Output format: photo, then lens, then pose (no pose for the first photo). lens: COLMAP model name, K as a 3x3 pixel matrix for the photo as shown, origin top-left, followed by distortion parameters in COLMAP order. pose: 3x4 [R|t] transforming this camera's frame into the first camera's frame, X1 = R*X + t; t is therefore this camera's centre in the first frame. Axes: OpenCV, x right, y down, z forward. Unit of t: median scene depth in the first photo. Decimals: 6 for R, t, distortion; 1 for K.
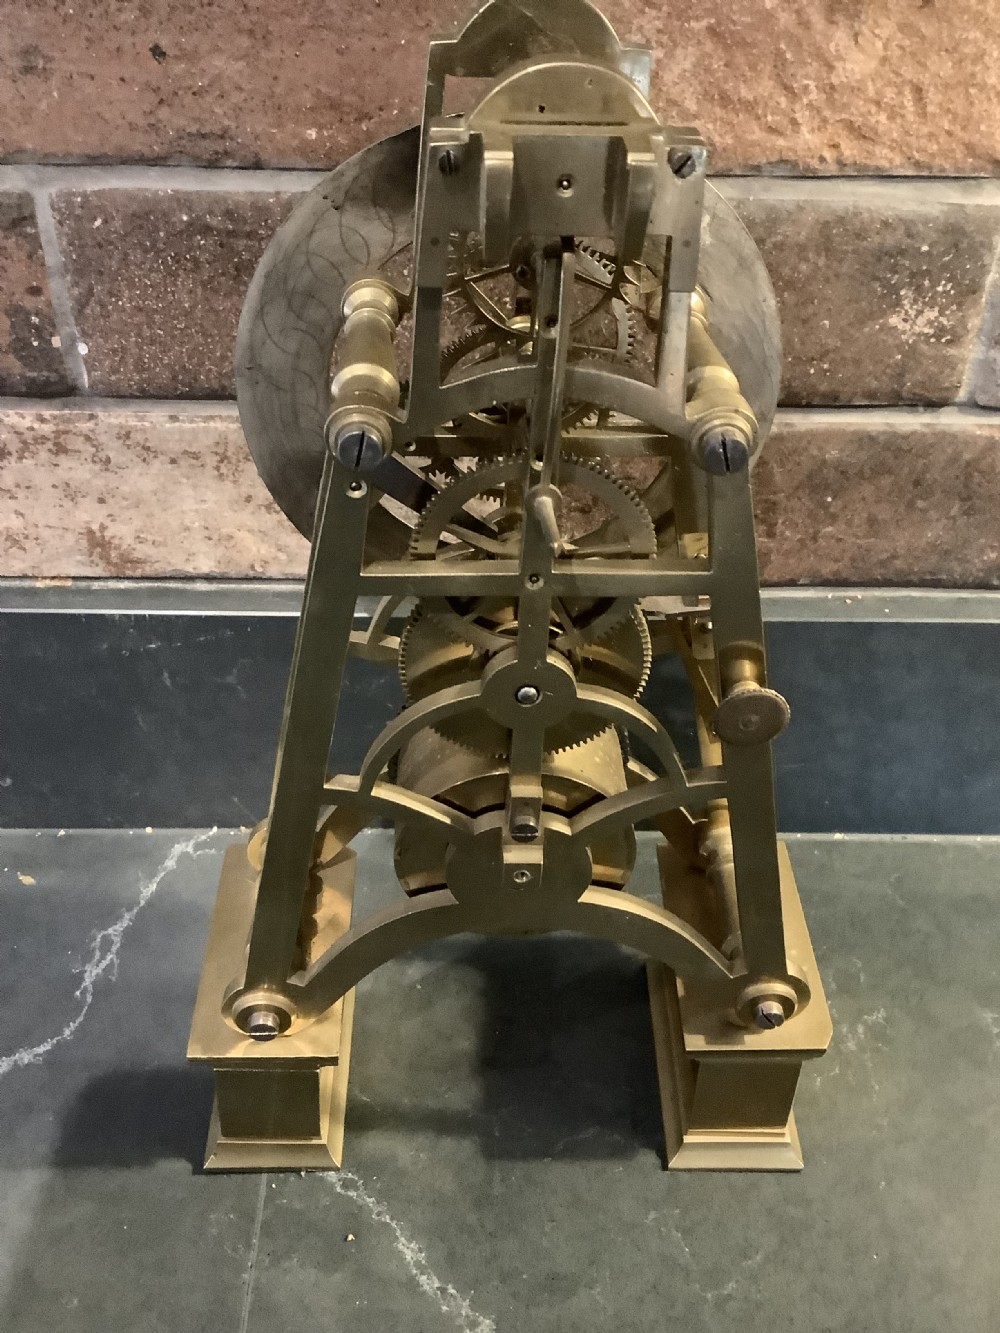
lens RADIAL K [[1216.0, 0, 500.0], [0, 1216.0, 666.5], [0, 0, 1]] dist [0.083314, -0.189861]
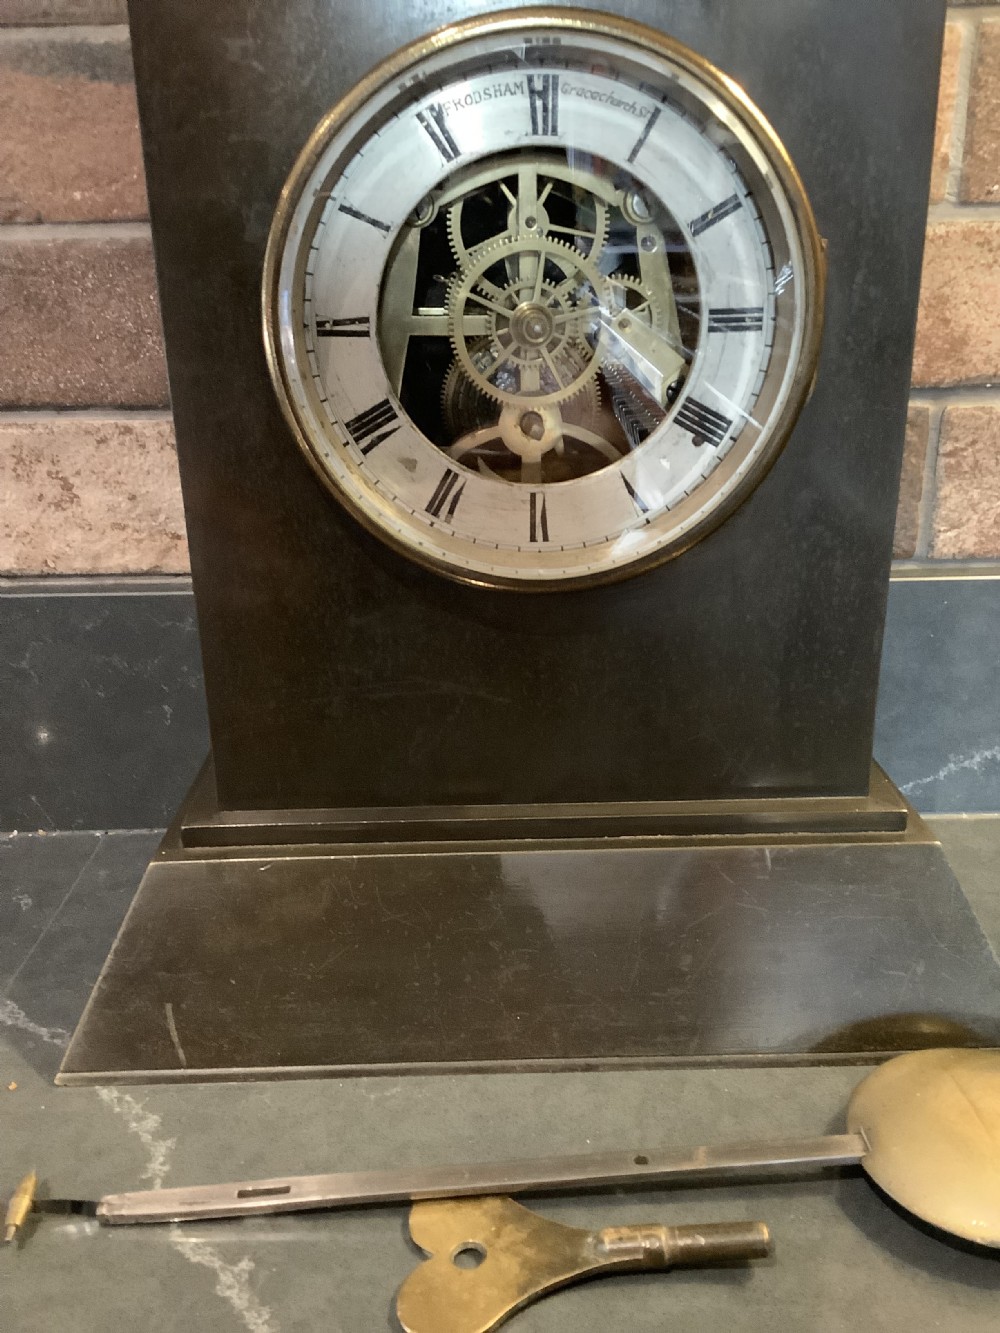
lens RADIAL K [[1213.0, 0, 500.0], [0, 1213.0, 663.7], [0, 0, 1]] dist [0.067272, -0.146053]
pose [[0.999325, -0.035661, -0.008838, 0.293403], [0.030563, 0.940402, -0.338688, 0.505504], [0.020389, 0.338189, 0.940857, -0.107601]]
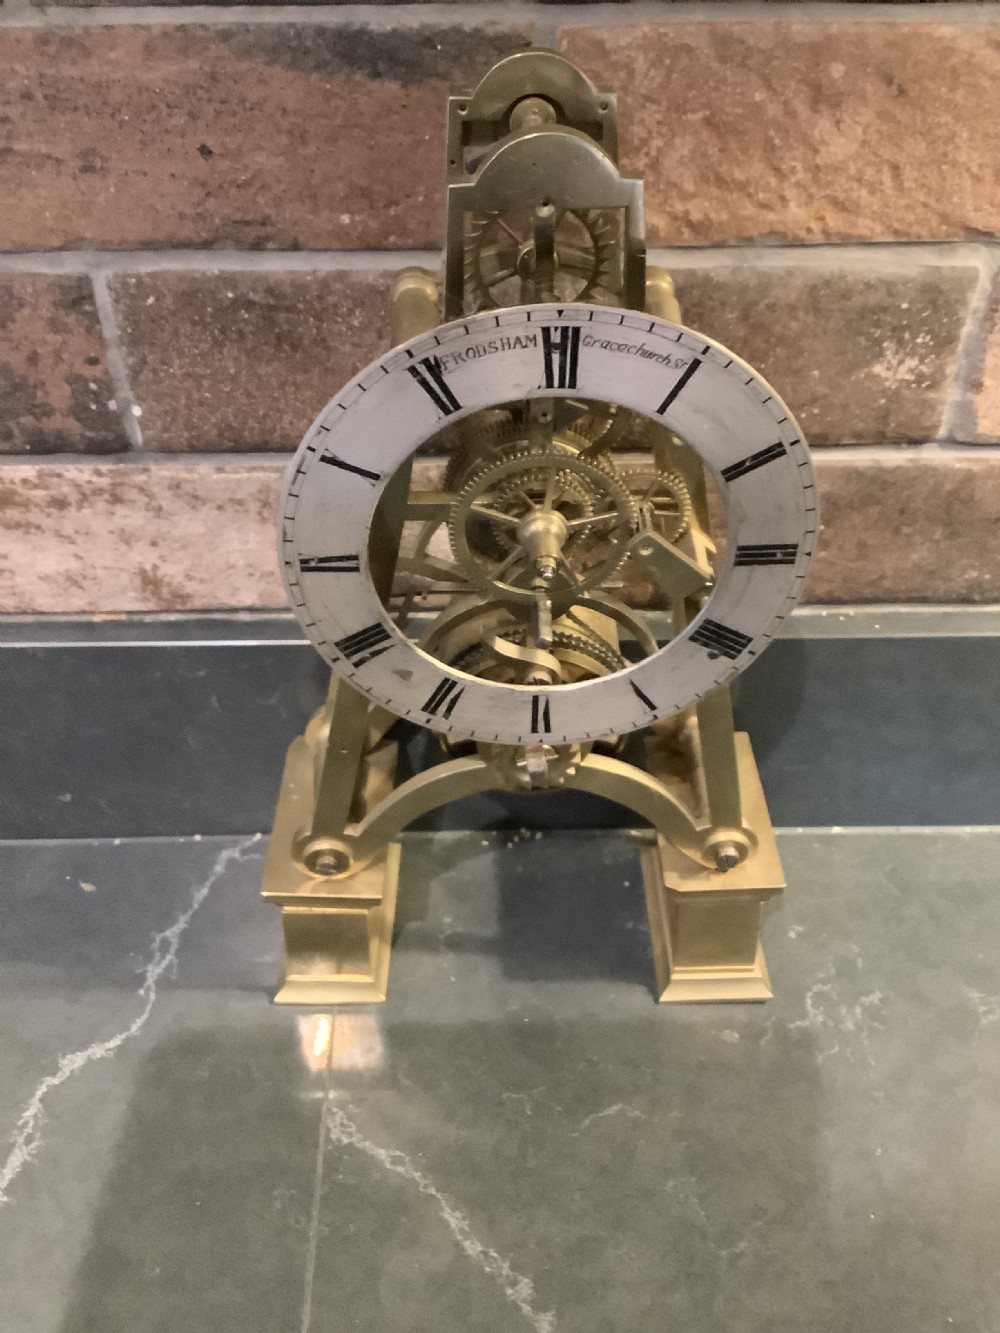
lens RADIAL K [[1215.7, 0, 500.0], [0, 1215.7, 666.5], [0, 0, 1]] dist [0.136630, -0.342664]
pose [[0.999771, -0.021121, -0.003484, -0.017301], [0.021204, 0.999444, 0.025729, -0.053218], [0.002939, -0.025797, 0.999663, -0.105550]]
